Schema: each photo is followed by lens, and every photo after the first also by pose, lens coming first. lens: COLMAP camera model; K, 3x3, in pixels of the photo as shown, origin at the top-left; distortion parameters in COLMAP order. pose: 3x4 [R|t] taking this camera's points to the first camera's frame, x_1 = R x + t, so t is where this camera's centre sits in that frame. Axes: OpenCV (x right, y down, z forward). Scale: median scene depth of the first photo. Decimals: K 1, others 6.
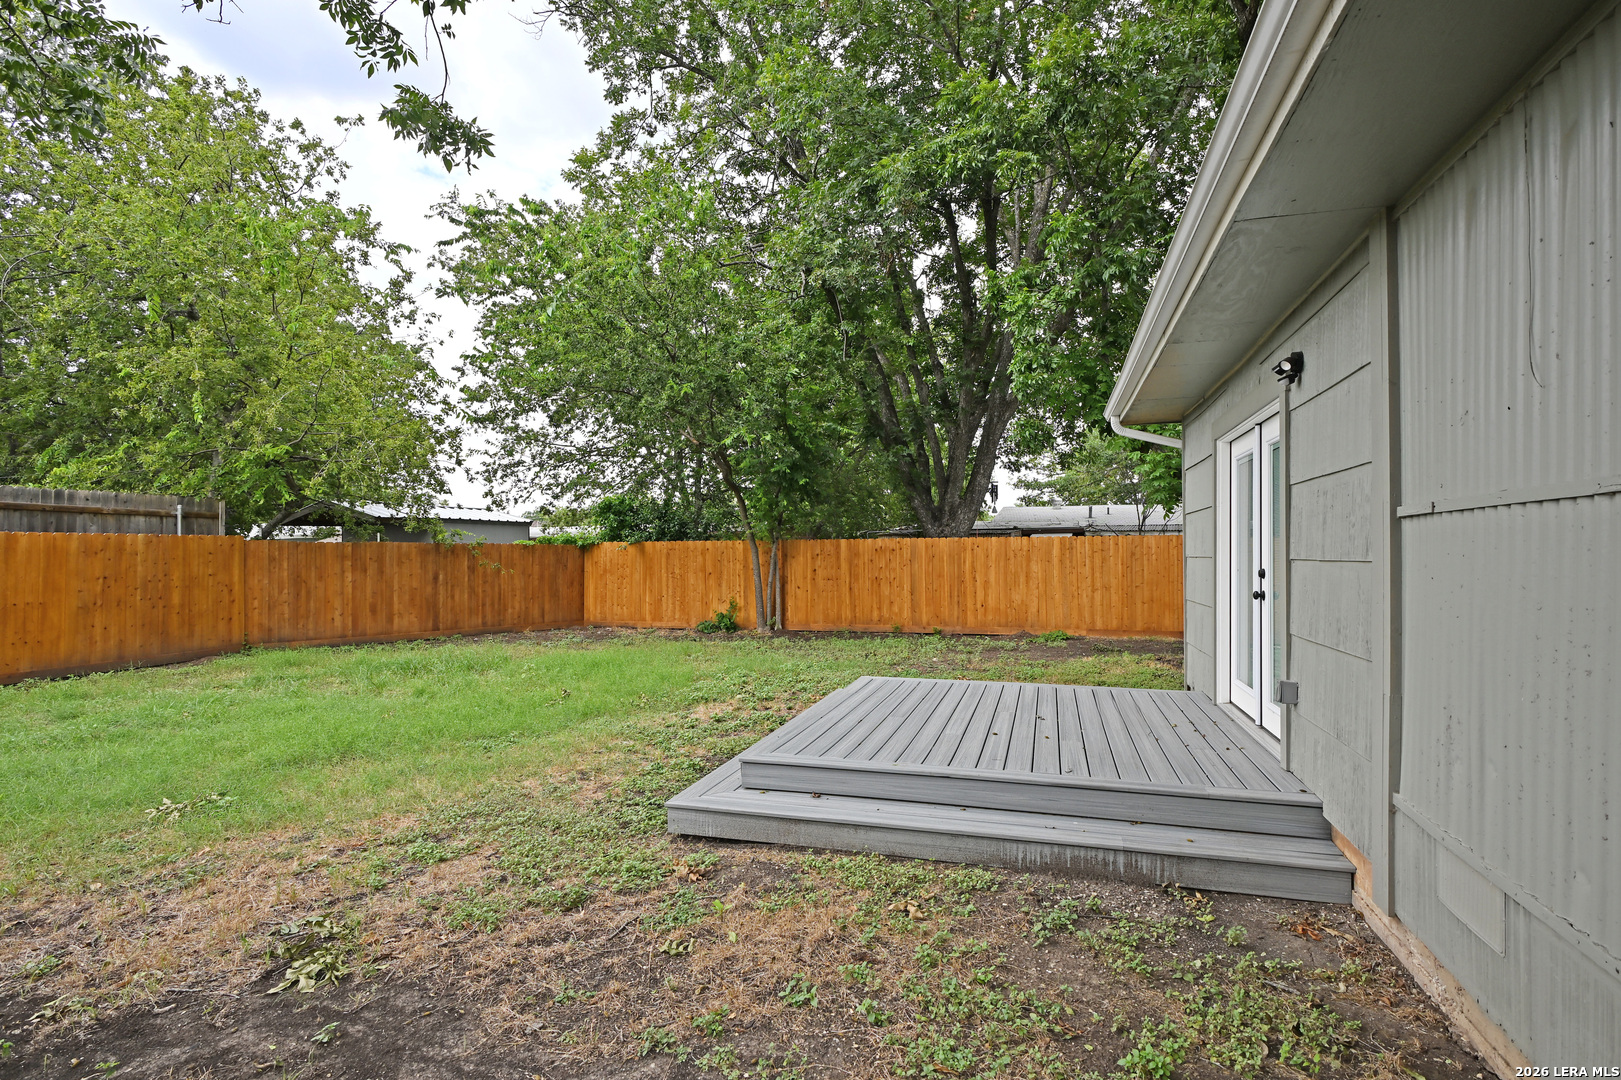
lens RADIAL K [[793.7, 0, 820.0], [0, 793.7, 540.4], [0, 0, 1]] dist [0.004658, 0.002309]
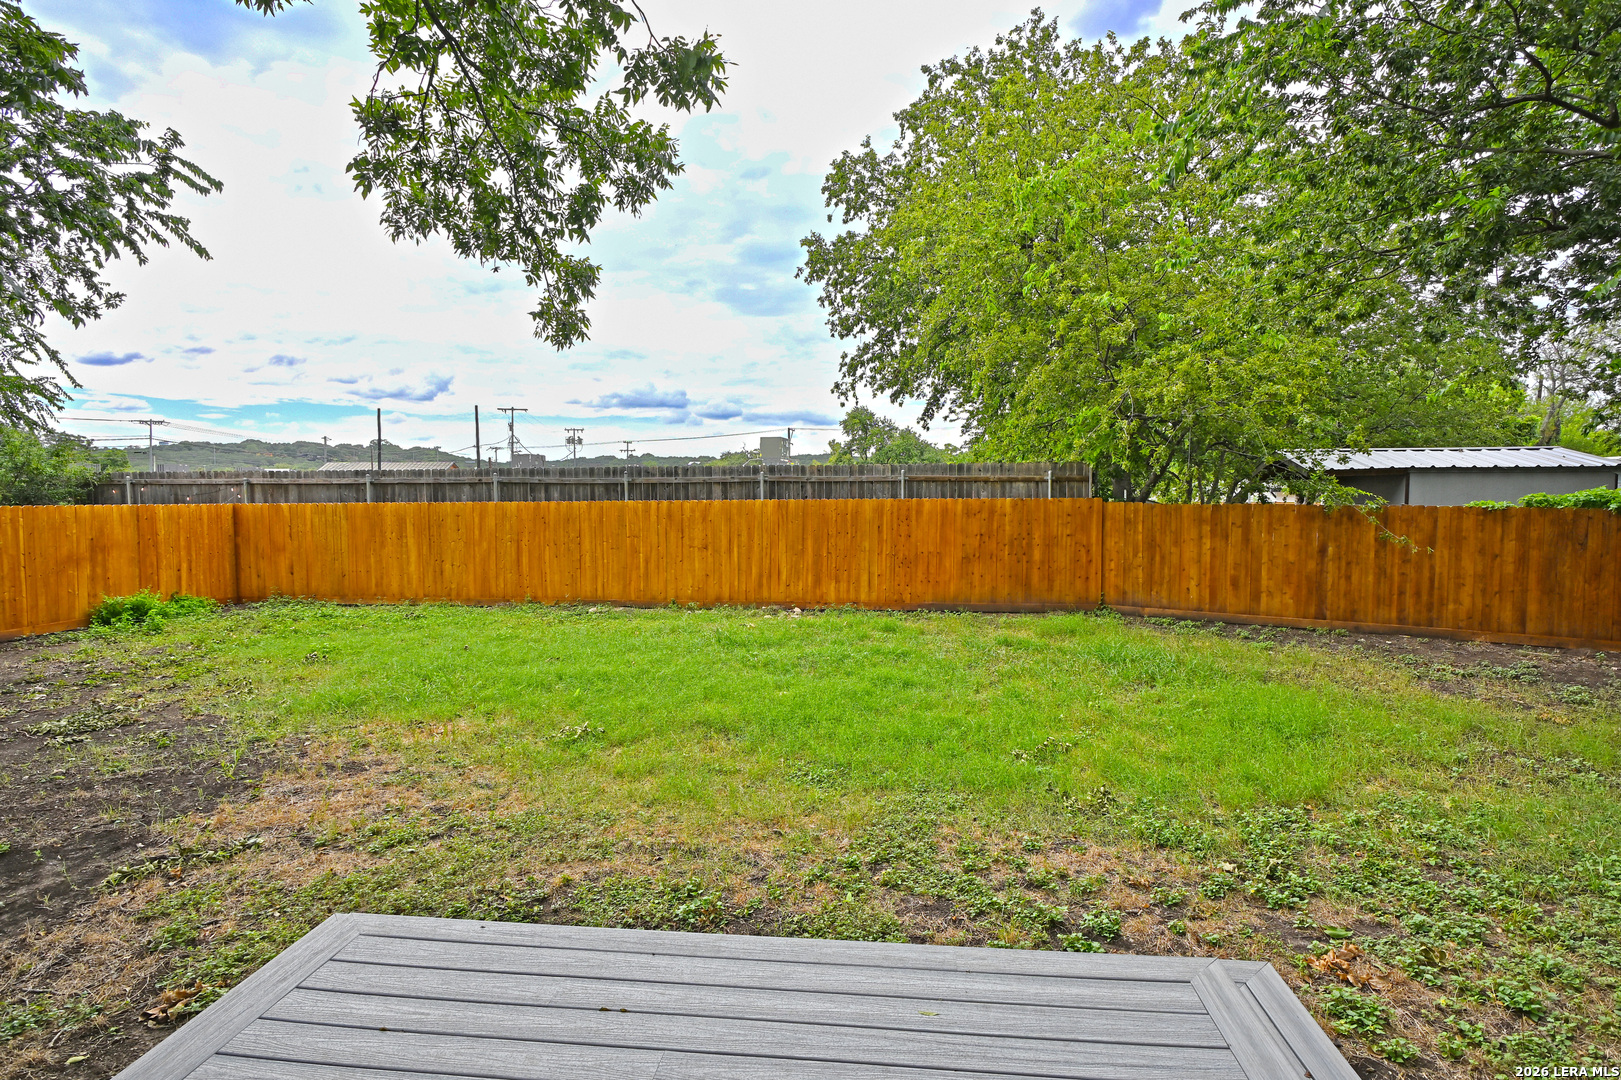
lens RADIAL K [[793.7, 0, 816.6], [0, 793.7, 535.4], [0, 0, 1]] dist [0.004658, 0.002309]
pose [[0.178549, 0.057860, -0.982228, 0.213480], [0.015474, 0.997981, 0.061601, -0.026249], [0.983809, -0.026197, 0.177293, 0.452420]]
